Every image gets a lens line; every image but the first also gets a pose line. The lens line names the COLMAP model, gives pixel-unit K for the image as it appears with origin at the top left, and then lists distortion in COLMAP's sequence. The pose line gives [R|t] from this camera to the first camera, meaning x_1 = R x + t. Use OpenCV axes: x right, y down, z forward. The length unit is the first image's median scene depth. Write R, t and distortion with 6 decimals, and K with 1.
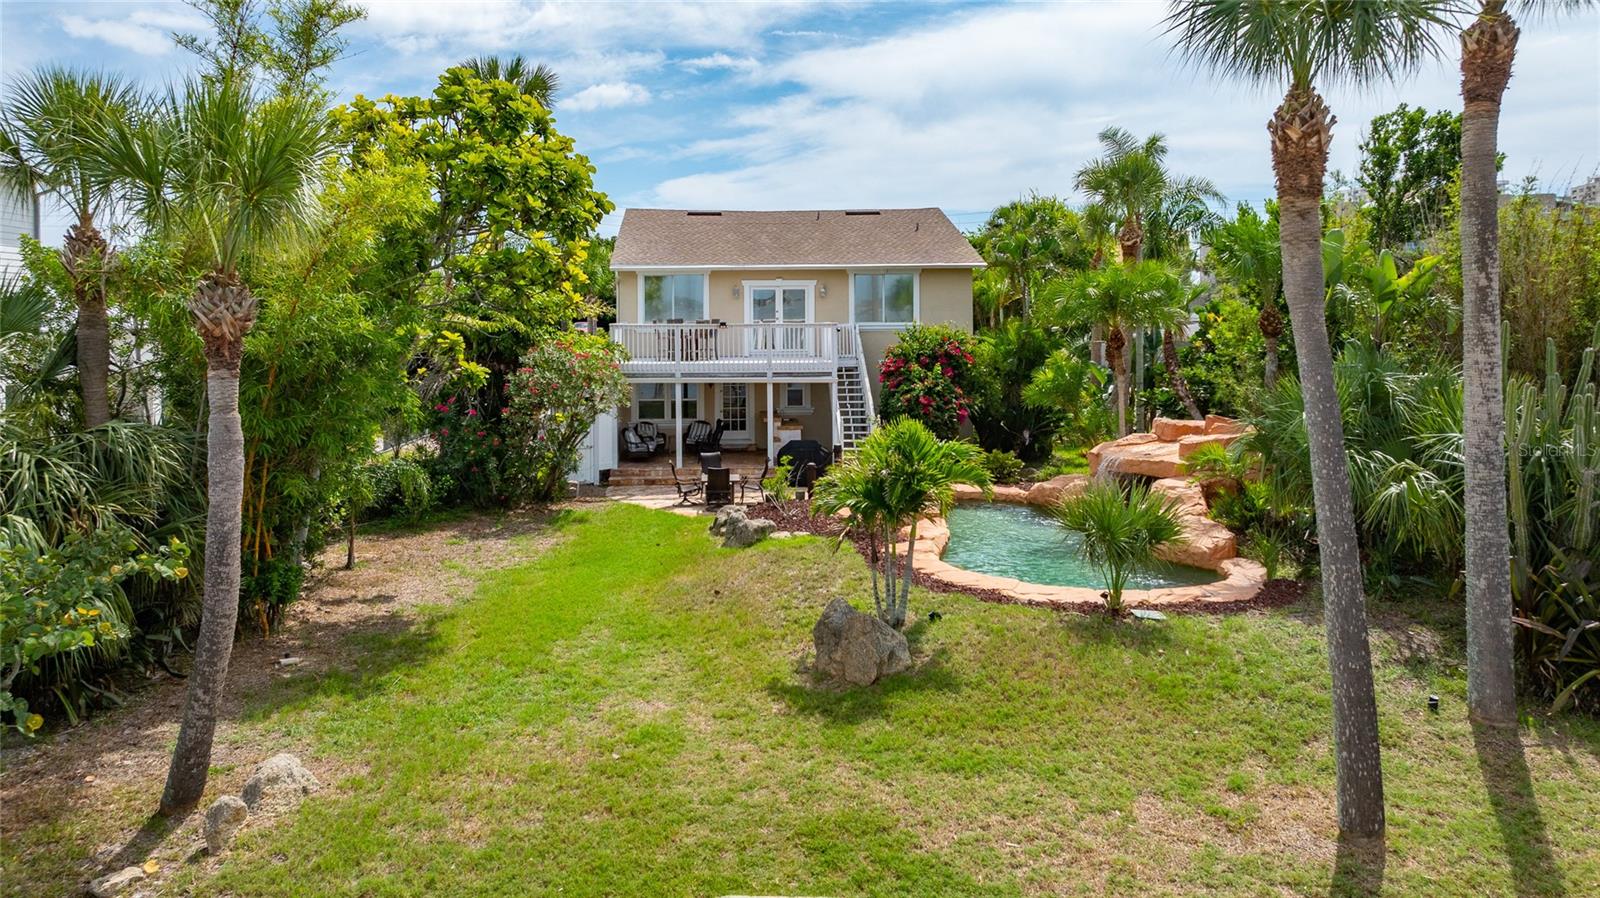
lens RADIAL K [[1126.5, 0, 800.0], [0, 1126.5, 449.0], [0, 0, 1]] dist [-0.005680, -0.000901]
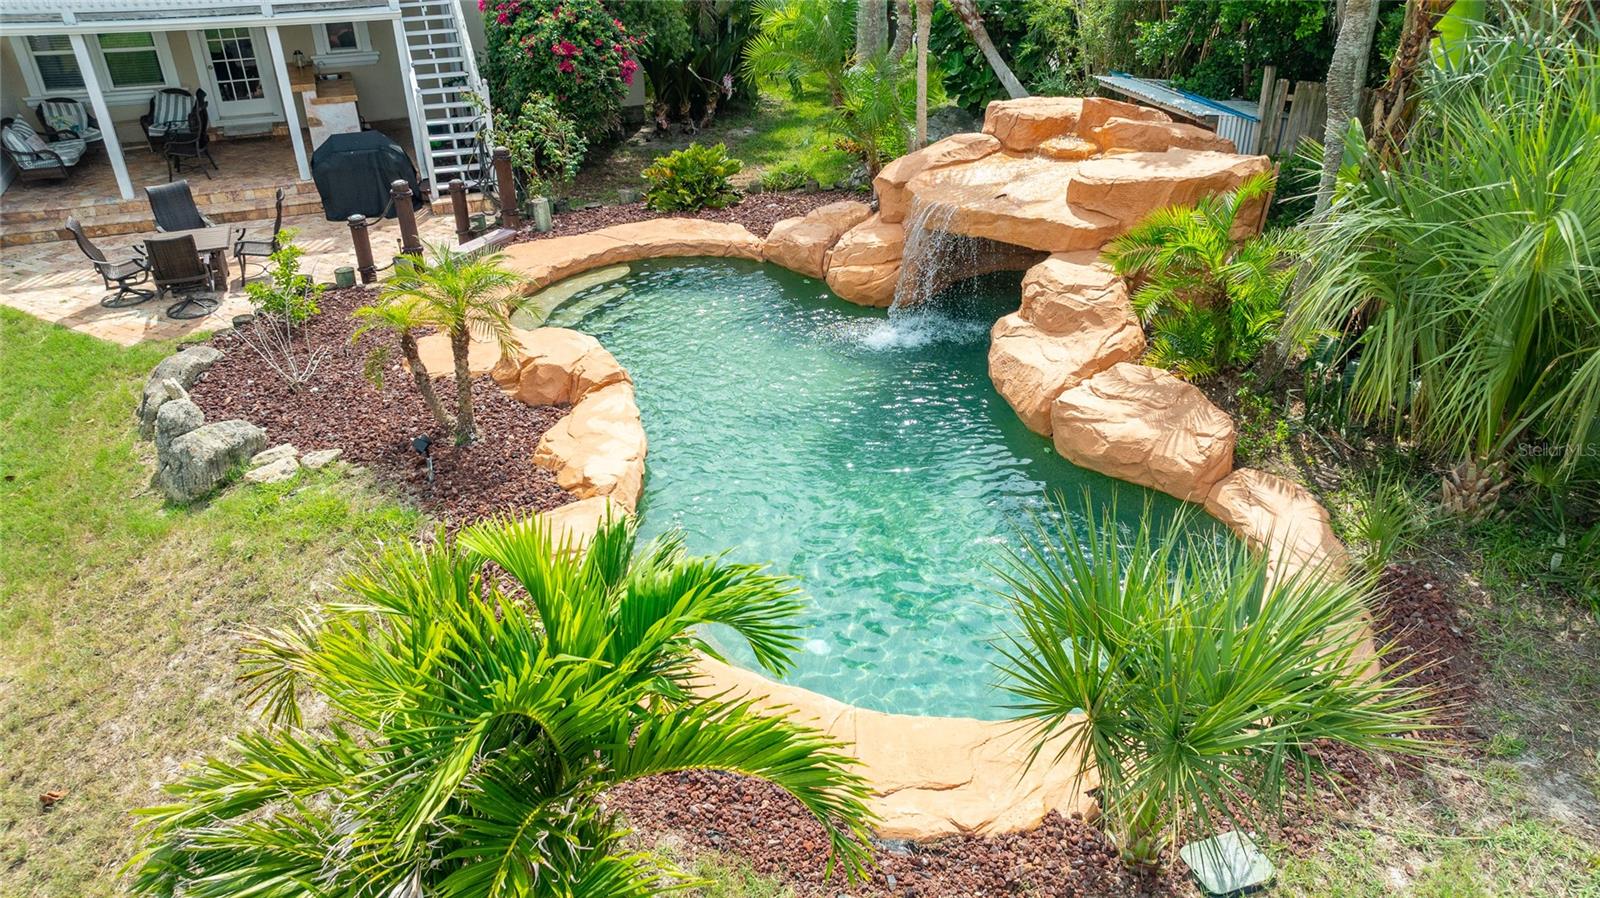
lens RADIAL K [[1080.7, 0, 768.2], [0, 1080.7, 450.1], [0, 0, 1]] dist [-0.008003, -0.003185]
pose [[0.959821, -0.140163, 0.243100, 0.054494], [0.034774, 0.919052, 0.392600, -0.072997], [-0.278449, -0.368372, 0.886999, 0.451261]]
